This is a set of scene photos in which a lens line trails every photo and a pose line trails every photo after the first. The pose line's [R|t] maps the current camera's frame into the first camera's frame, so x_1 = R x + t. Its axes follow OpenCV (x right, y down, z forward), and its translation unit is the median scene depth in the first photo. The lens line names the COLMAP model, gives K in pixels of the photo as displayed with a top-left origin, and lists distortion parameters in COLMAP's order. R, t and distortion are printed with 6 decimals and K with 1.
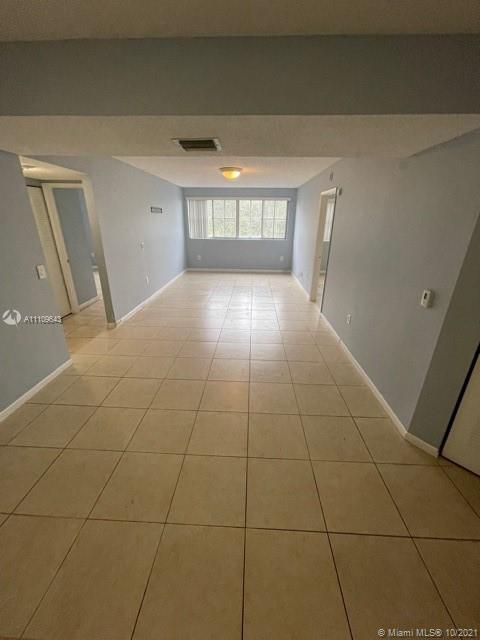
lens RADIAL K [[256.3, 0, 239.6], [0, 256.3, 320.6], [0, 0, 1]] dist [-0.004665, 0.000356]
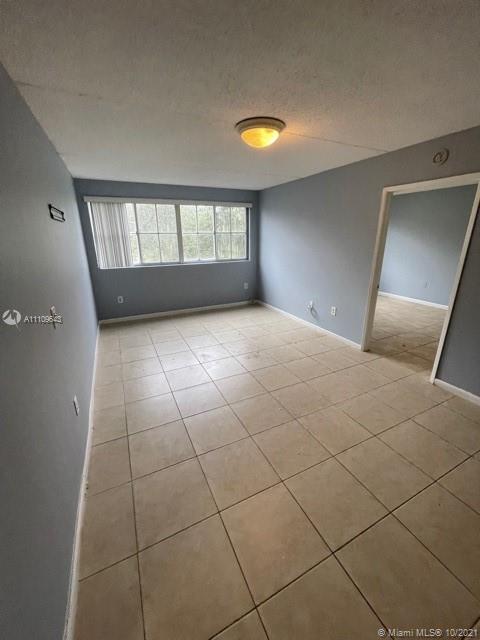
lens RADIAL K [[256.3, 0, 241.0], [0, 256.3, 316.0], [0, 0, 1]] dist [-0.004665, 0.000356]
pose [[0.888404, -0.157594, 0.431164, -0.177995], [0.182330, 0.983101, -0.016356, -0.155699], [-0.421300, 0.093145, 0.902125, 0.376264]]
